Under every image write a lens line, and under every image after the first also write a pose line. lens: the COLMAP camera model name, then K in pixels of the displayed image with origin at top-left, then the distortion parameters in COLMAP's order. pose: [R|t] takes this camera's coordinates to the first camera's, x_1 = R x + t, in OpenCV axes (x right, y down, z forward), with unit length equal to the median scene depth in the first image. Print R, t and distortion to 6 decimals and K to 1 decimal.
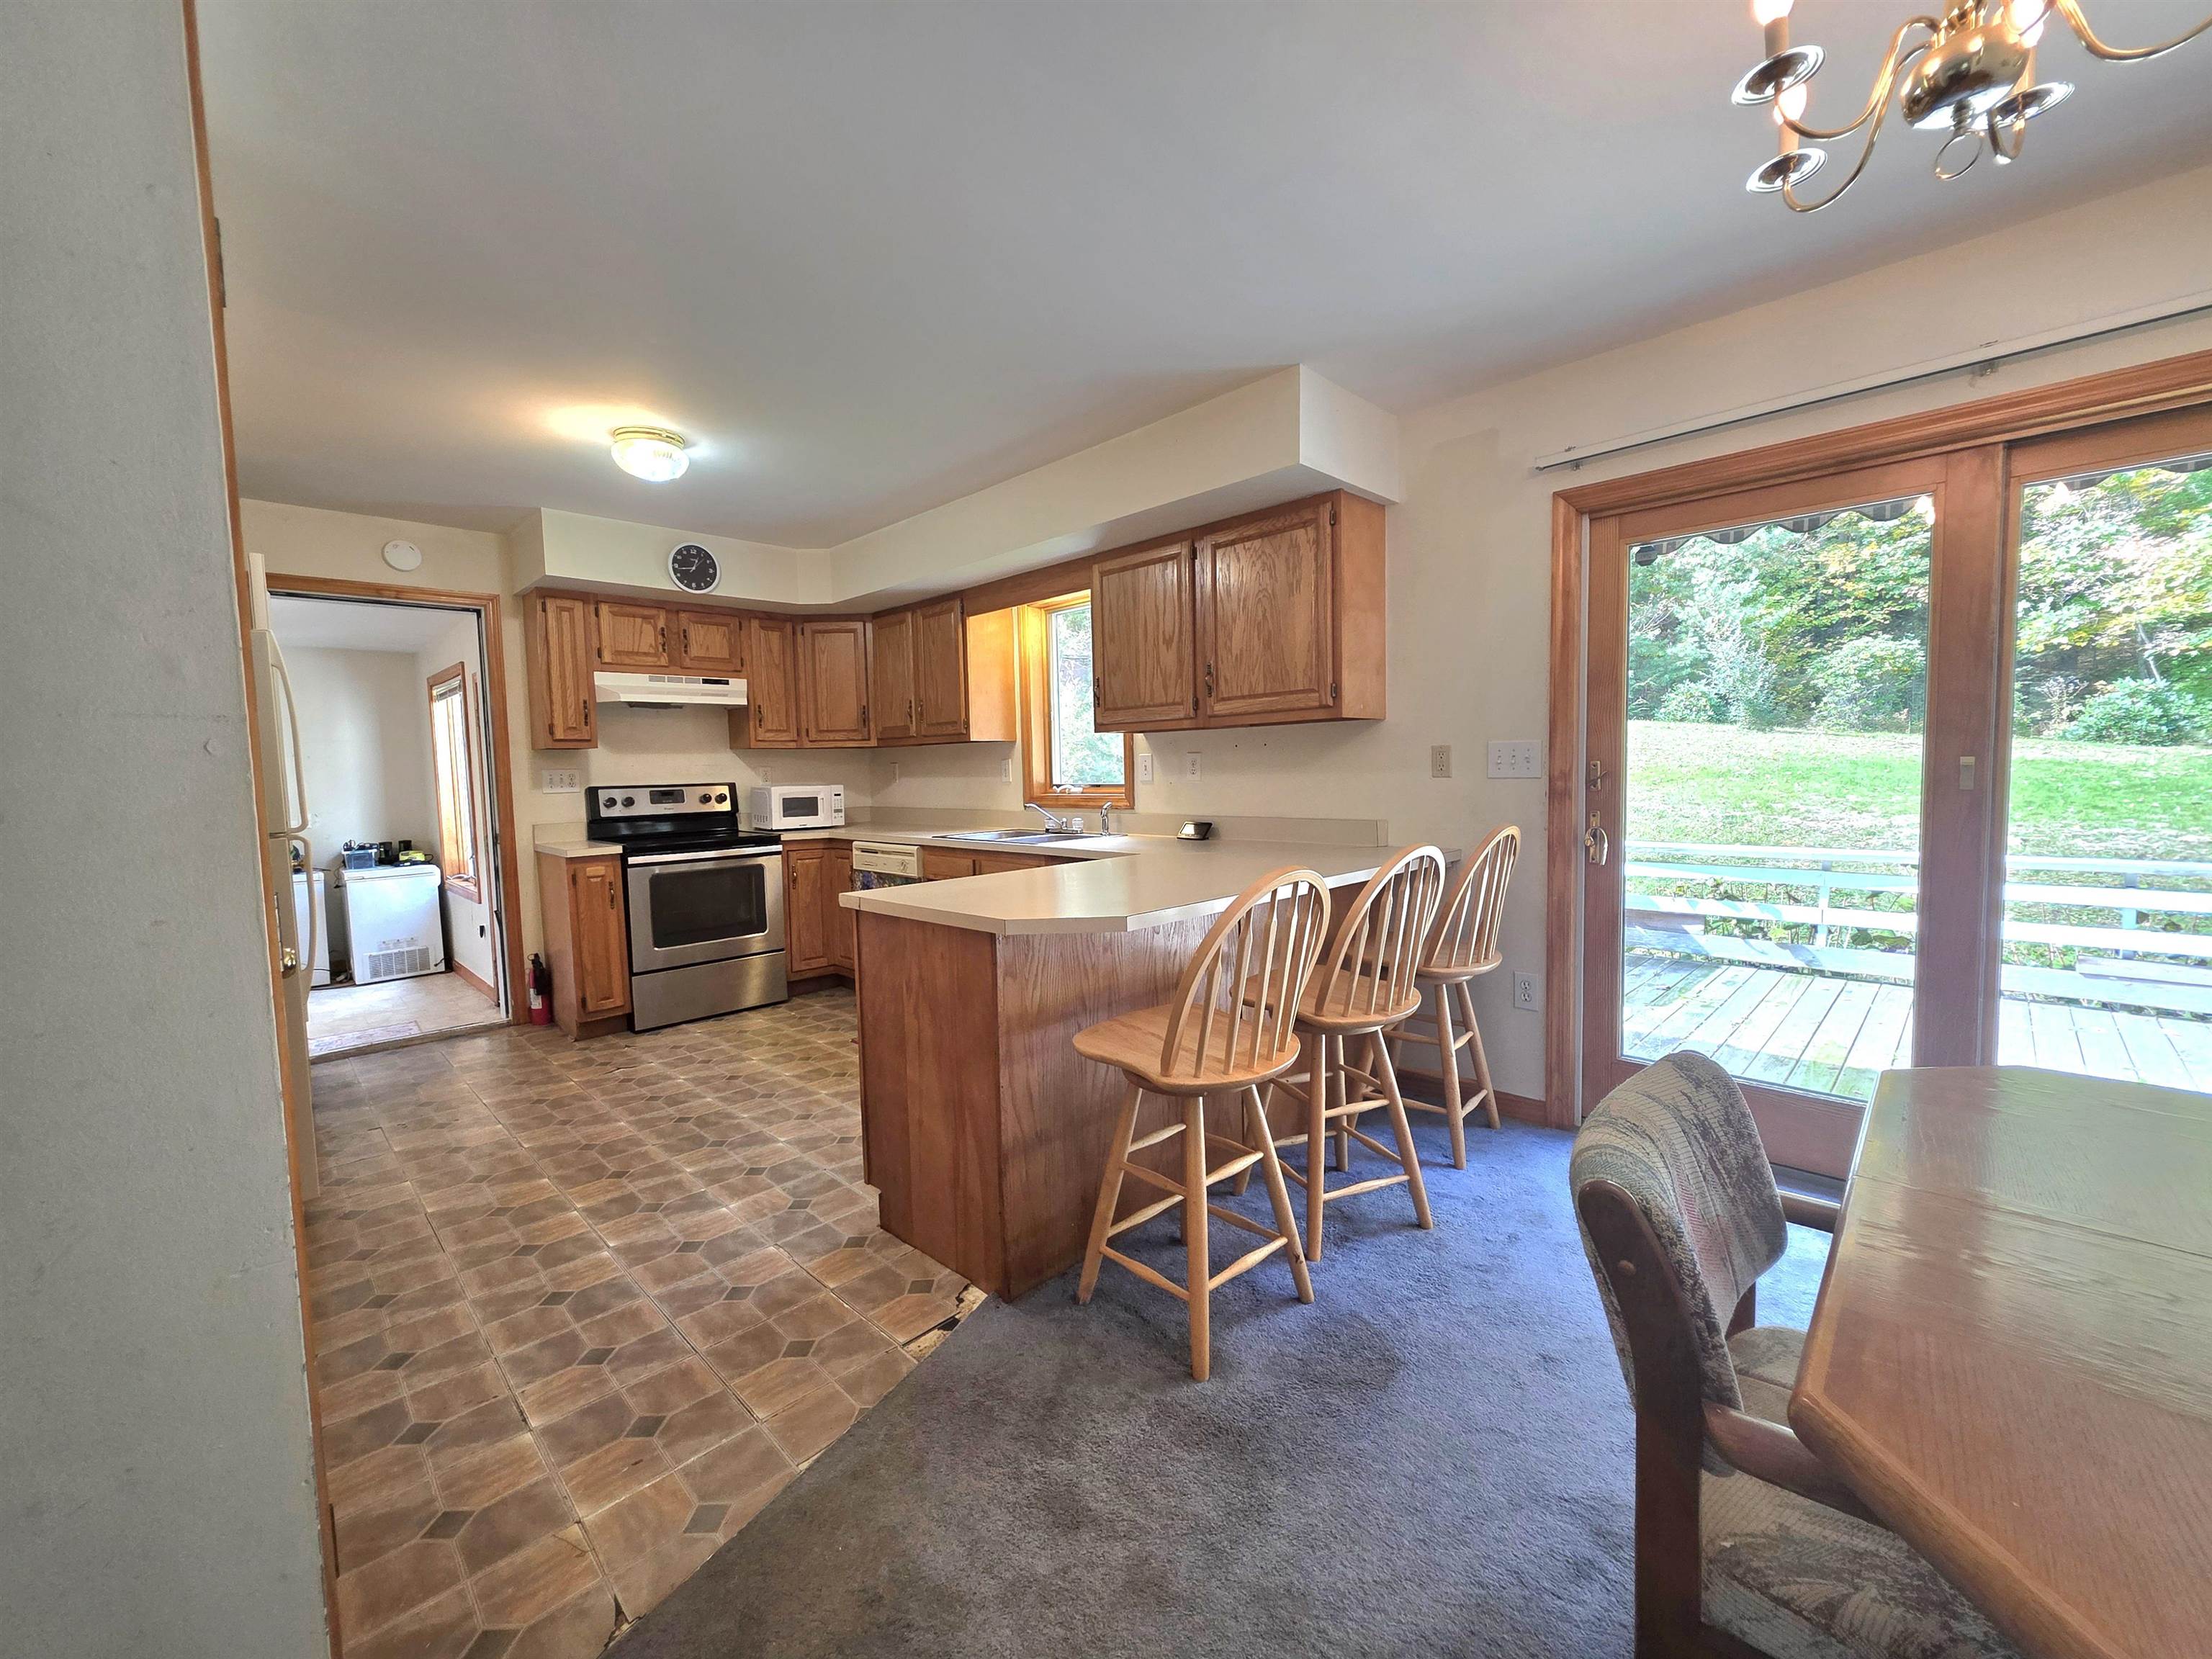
lens RADIAL K [[876.8, 0, 1121.0], [0, 876.8, 828.1], [0, 0, 1]] dist [0.002336, 0.000138]
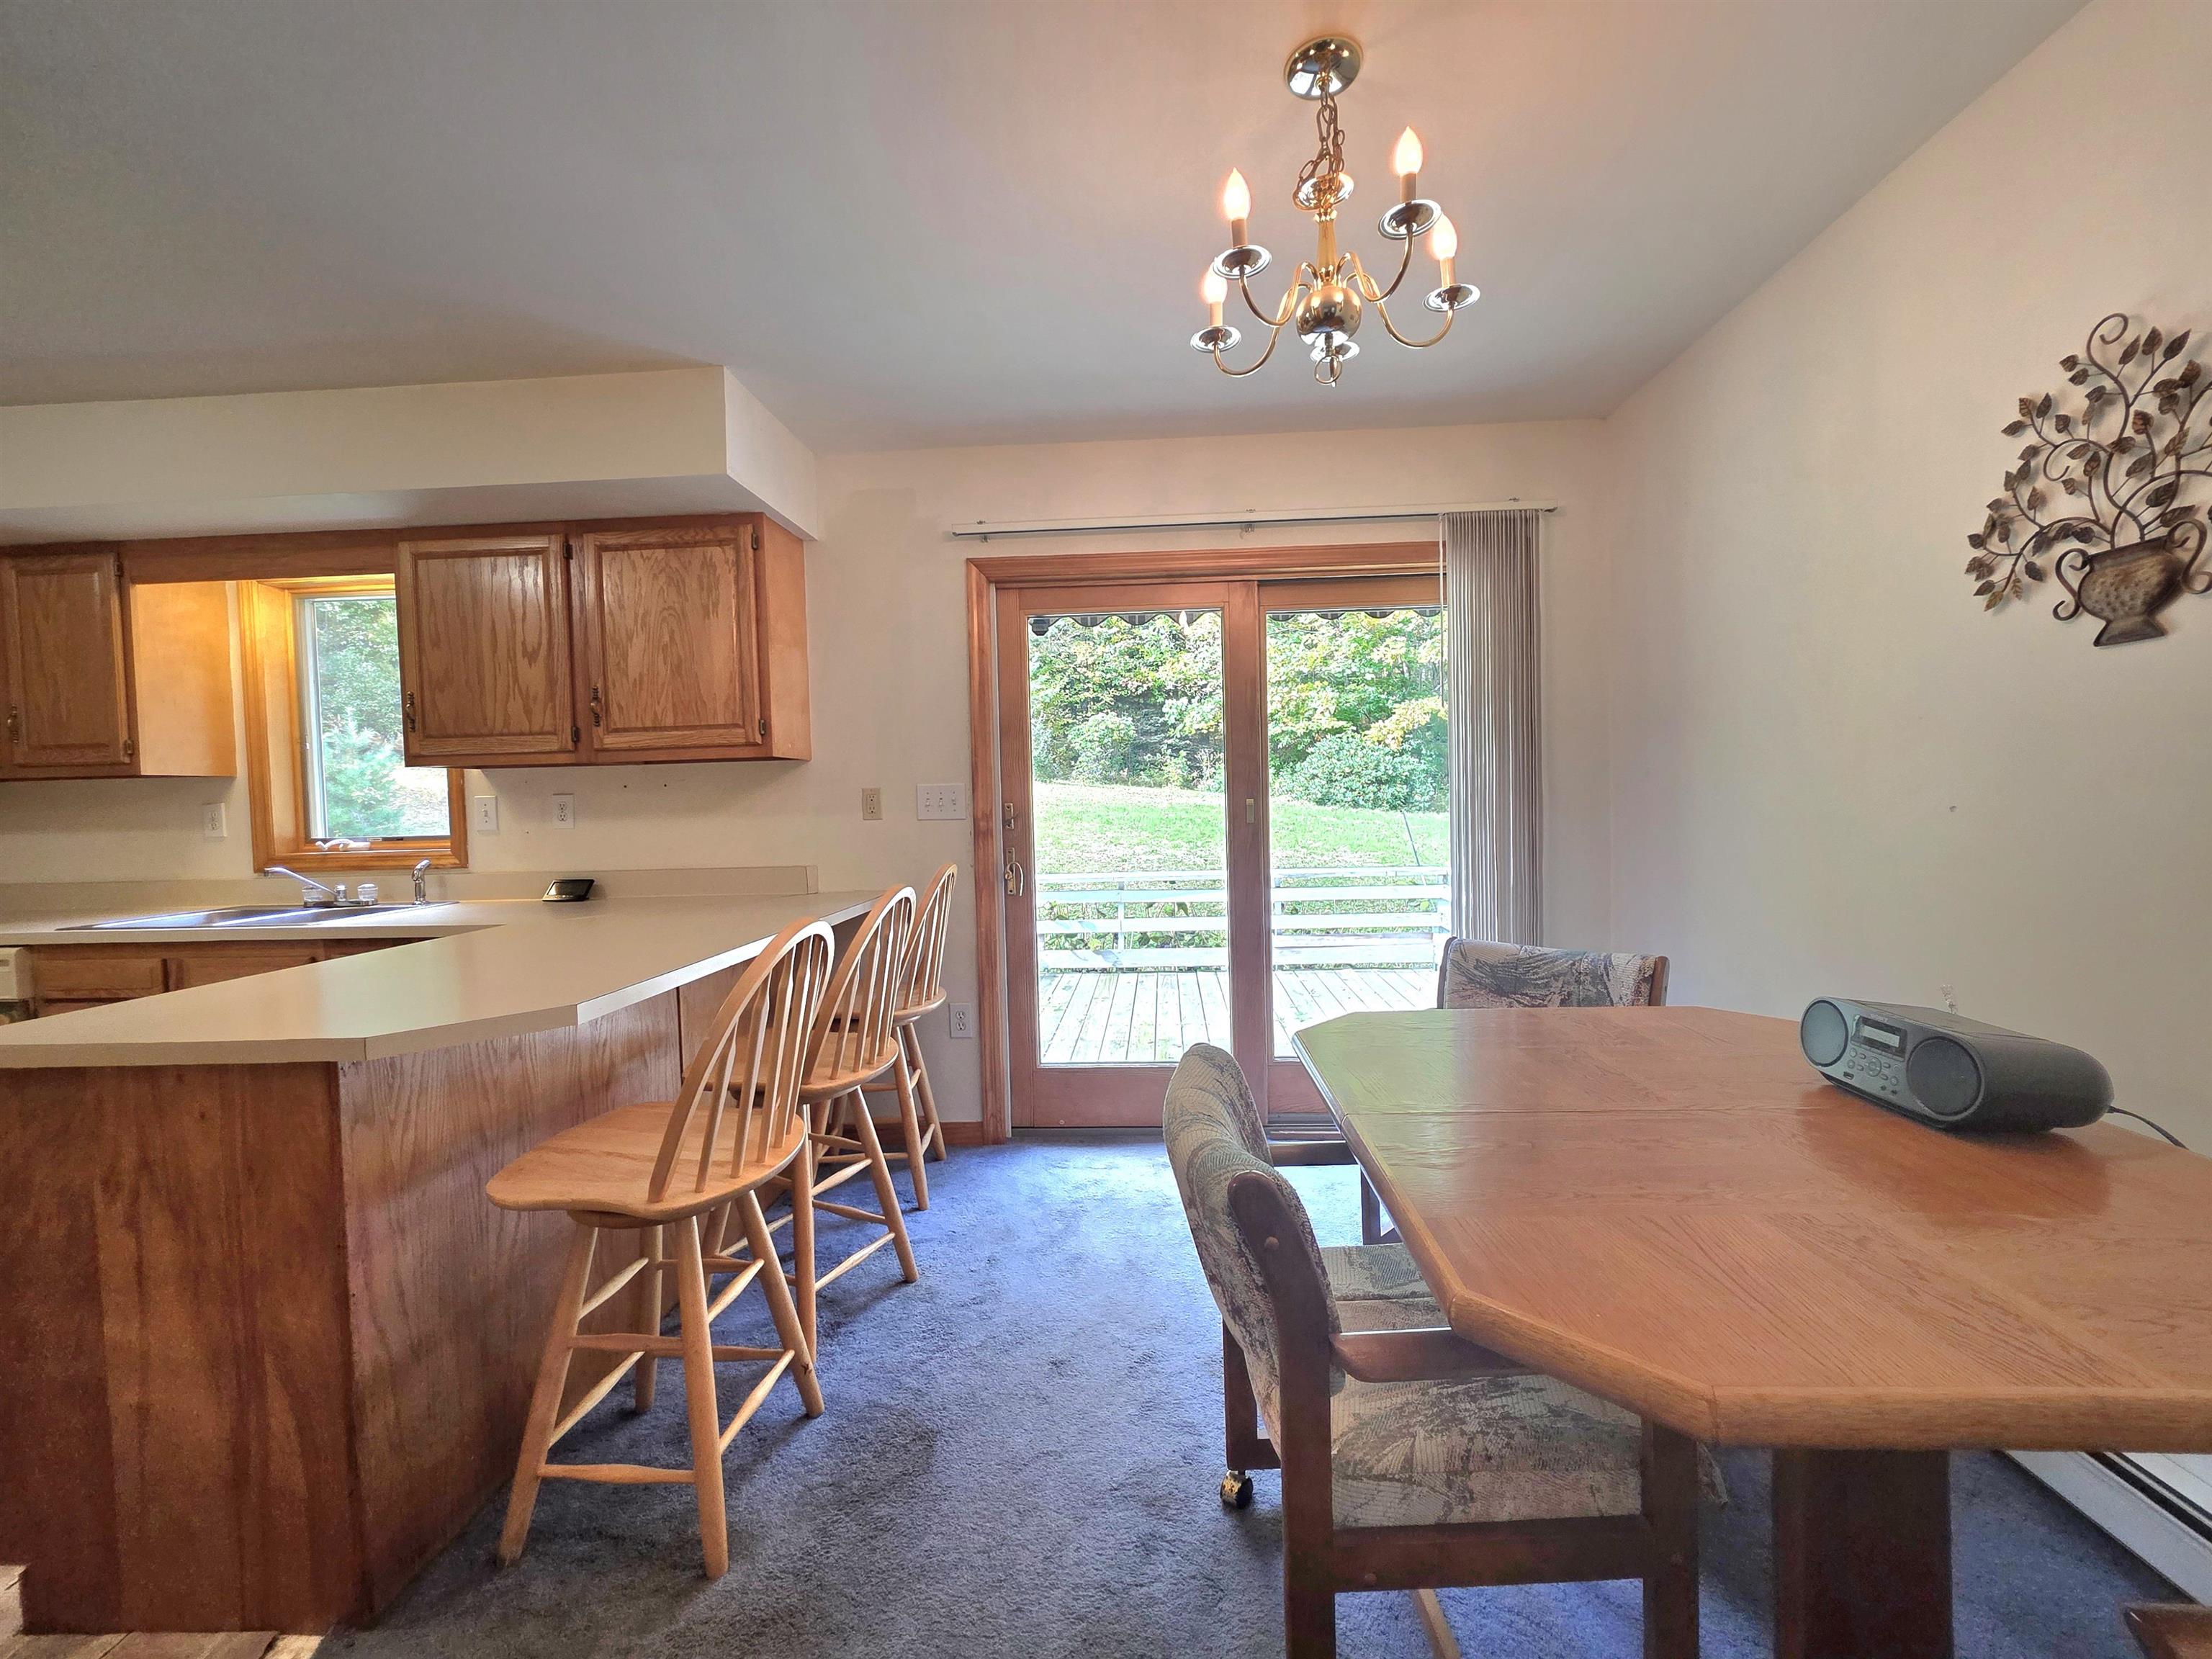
lens RADIAL K [[872.3, 0, 1106.0], [0, 872.3, 829.5], [0, 0, 1]] dist [-0.000237, 0.000644]
pose [[0.752768, -0.019910, 0.657985, -0.094474], [0.053907, 0.998050, -0.031471, -0.001216], [-0.656075, 0.059160, 0.752373, 0.083624]]
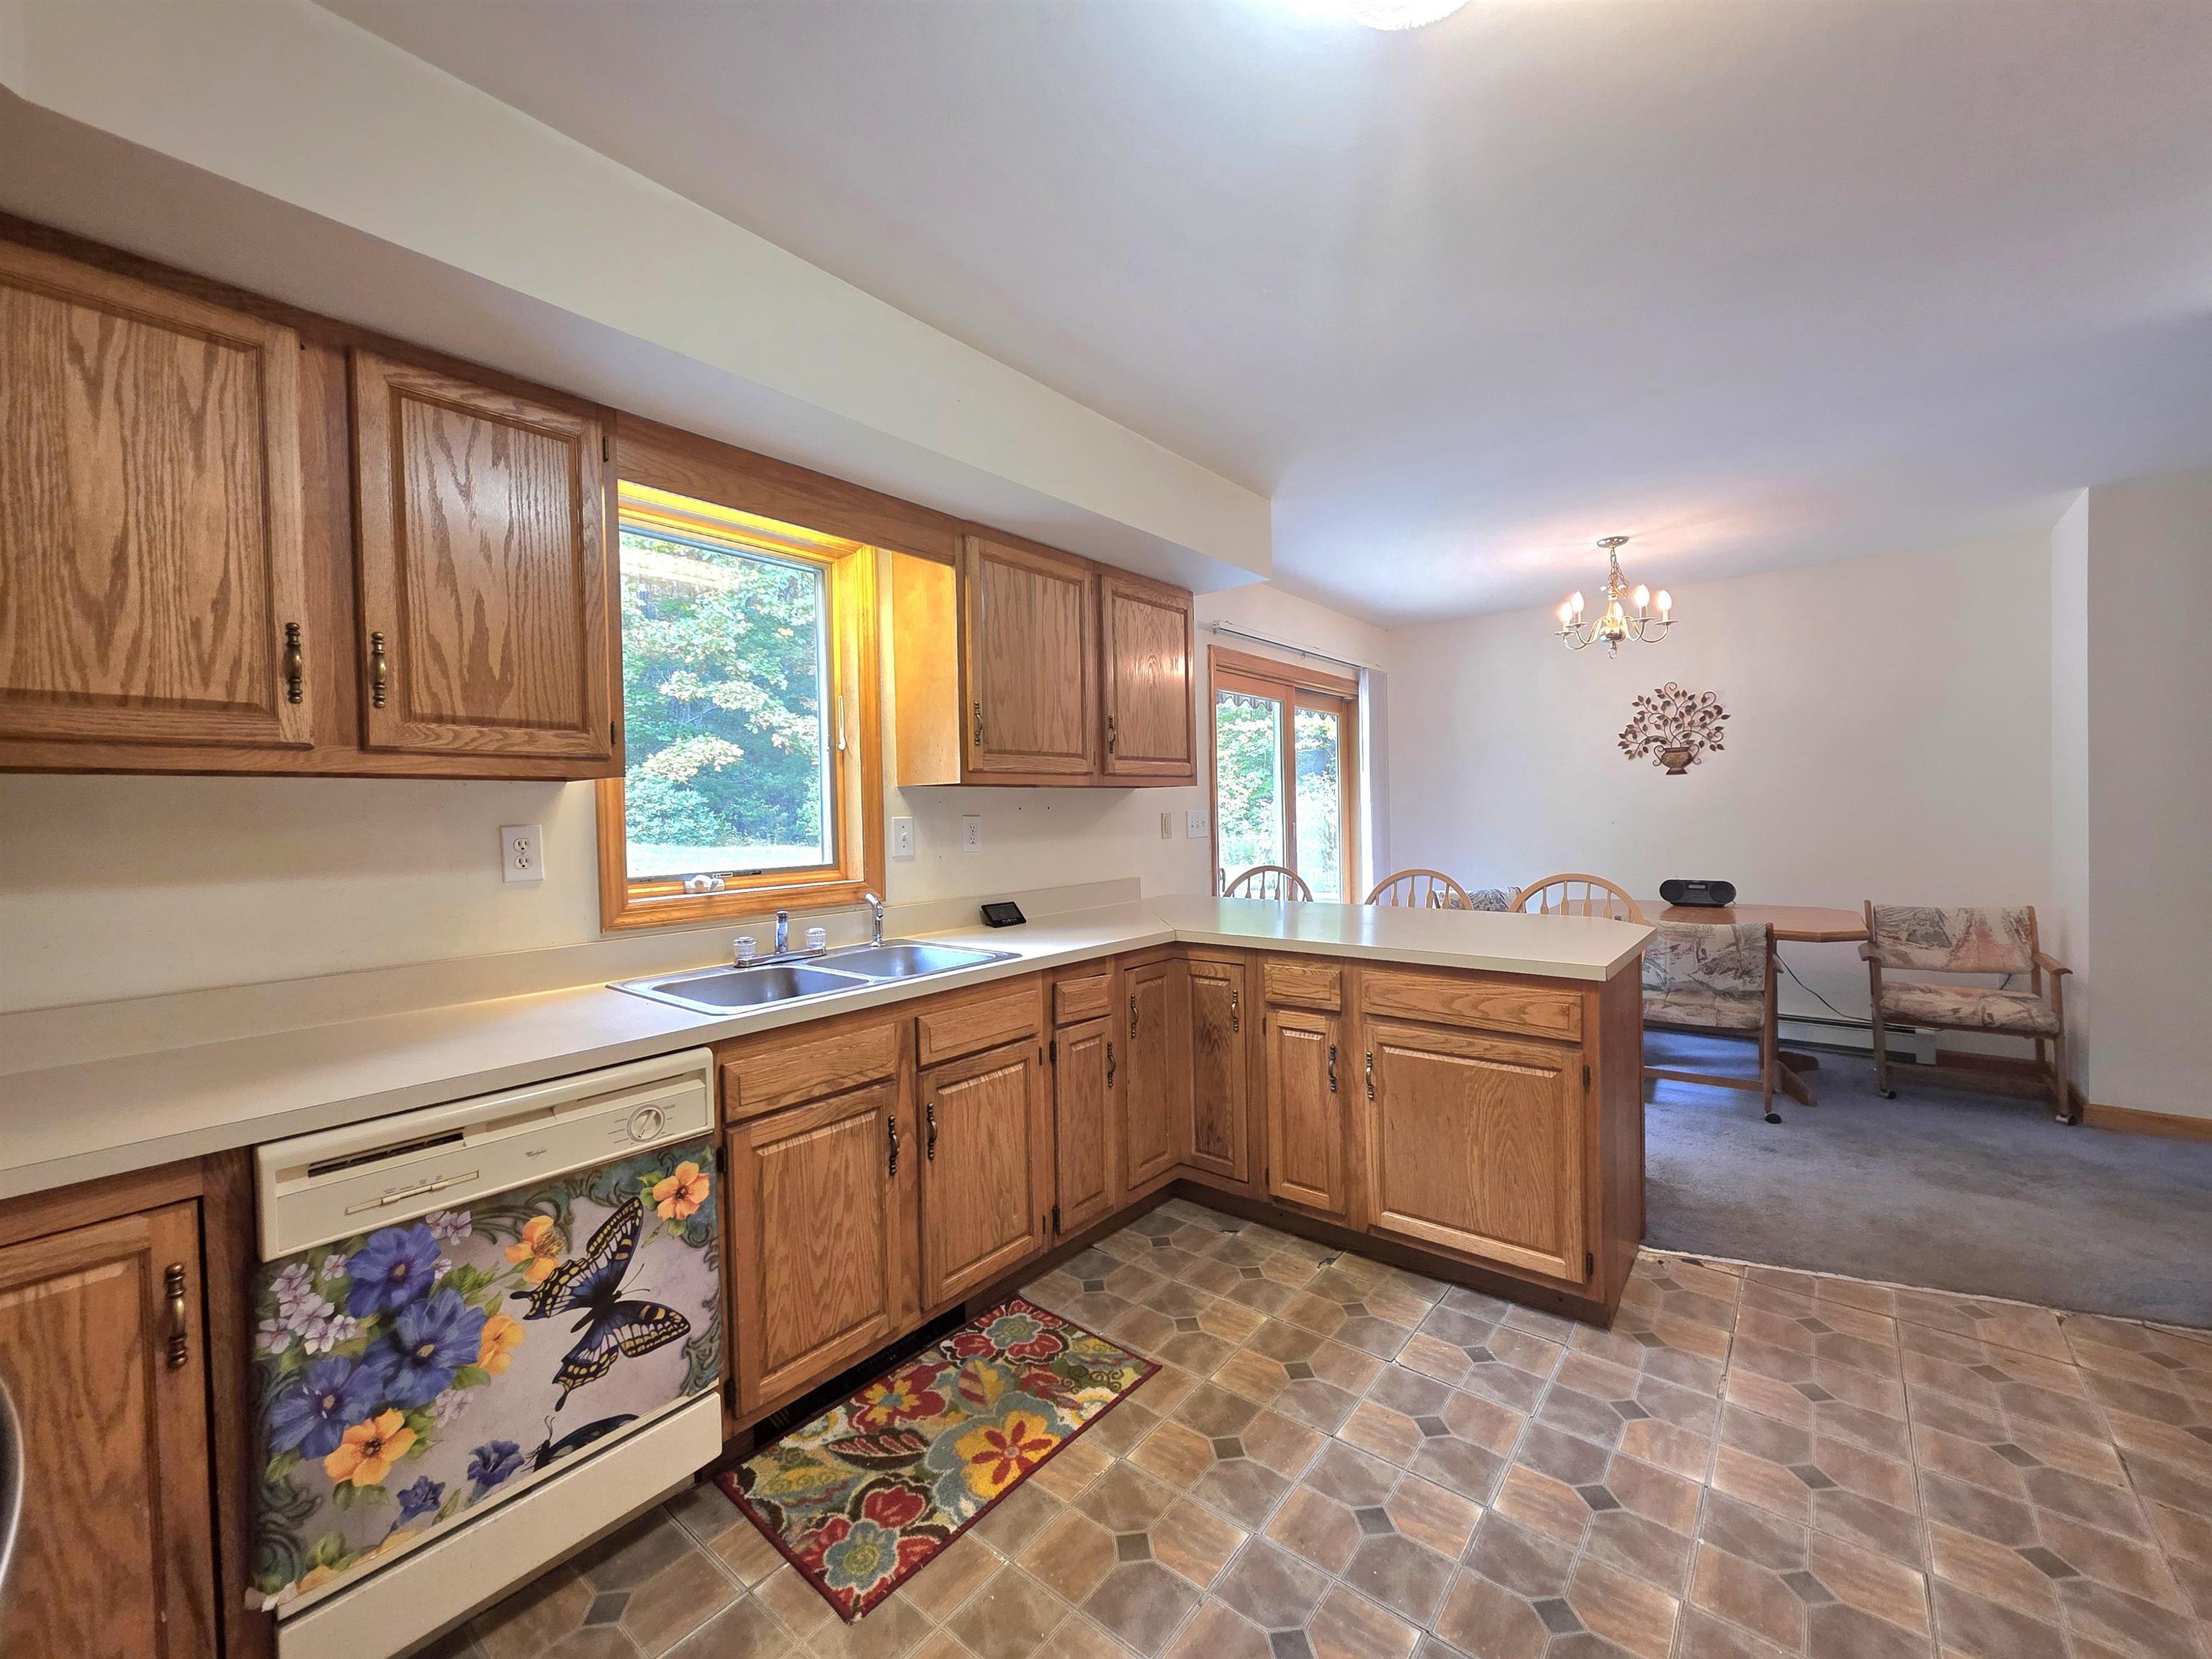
lens RADIAL K [[883.2, 0, 1106.0], [0, 883.2, 829.5], [0, 0, 1]] dist [0.004546, 0.000034]
pose [[-0.084941, 0.006052, 0.996368, -0.938806], [0.094336, 0.995538, 0.001995, -0.085780], [-0.991910, 0.094163, -0.085133, 1.273450]]
